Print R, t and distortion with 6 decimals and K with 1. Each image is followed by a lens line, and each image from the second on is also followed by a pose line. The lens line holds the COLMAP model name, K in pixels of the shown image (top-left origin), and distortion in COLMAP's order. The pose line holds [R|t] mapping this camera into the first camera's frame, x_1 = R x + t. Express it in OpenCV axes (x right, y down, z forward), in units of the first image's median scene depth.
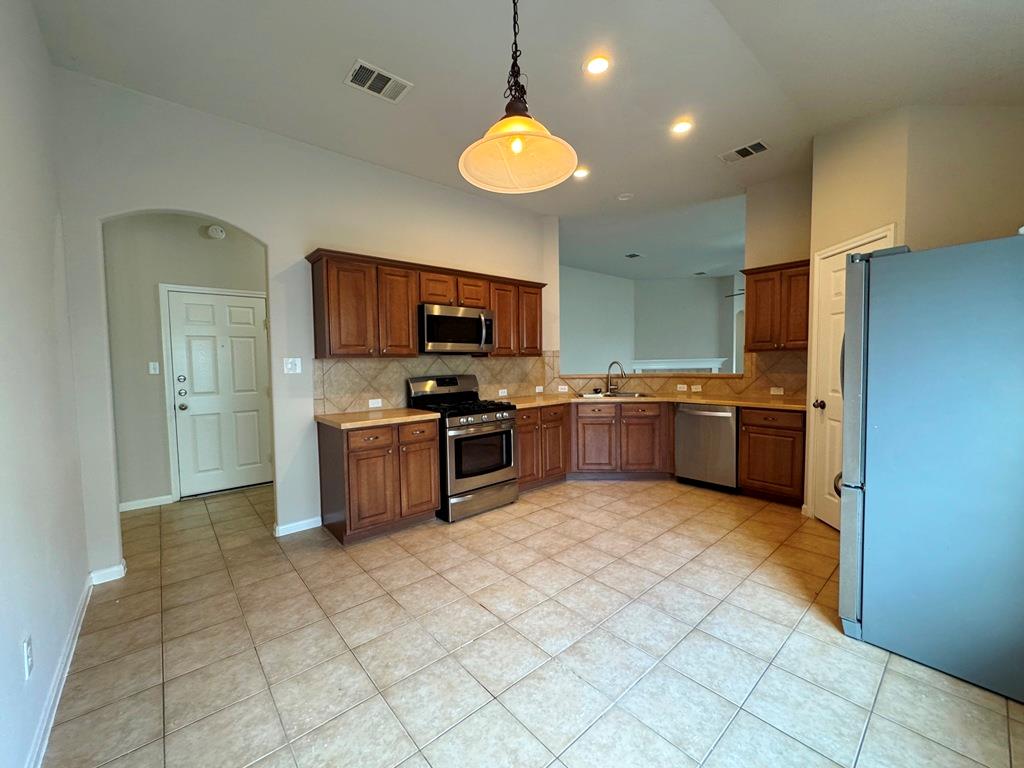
lens RADIAL K [[410.6, 0, 508.7], [0, 410.6, 384.4], [0, 0, 1]] dist [-0.000340, 0.000272]
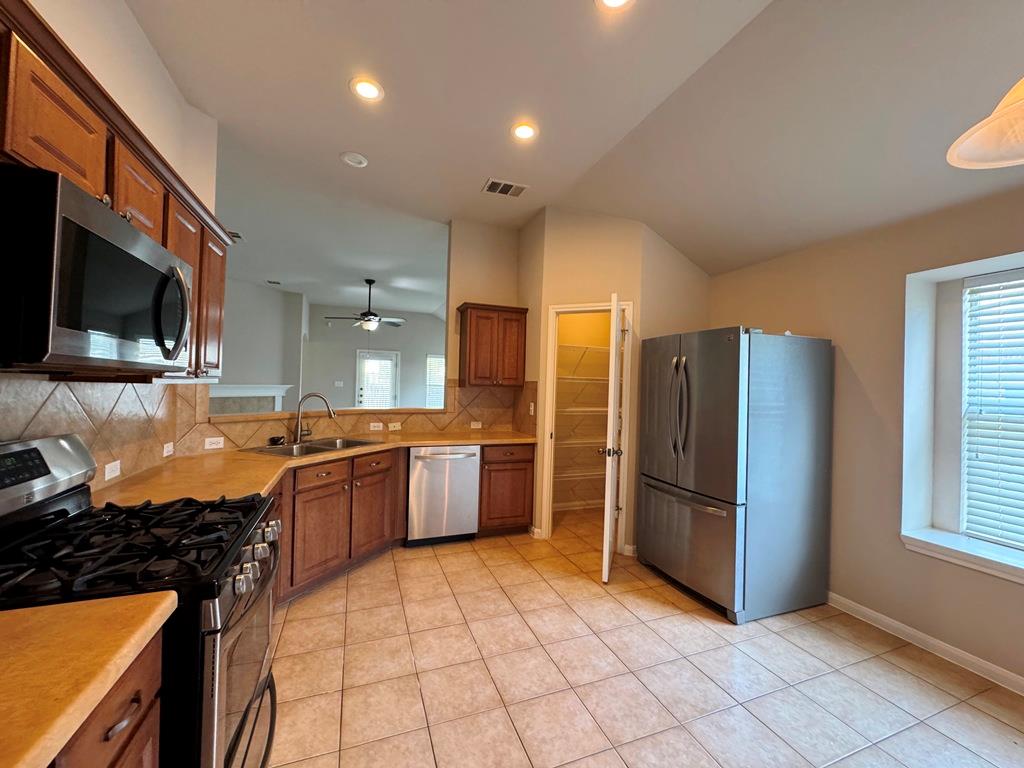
lens RADIAL K [[410.6, 0, 509.0], [0, 410.6, 384.3], [0, 0, 1]] dist [-0.000340, 0.000272]
pose [[0.333852, 0.029054, 0.942178, -0.327174], [0.020440, 0.999067, -0.038051, -0.050236], [-0.942404, 0.031961, 0.332947, 0.634662]]
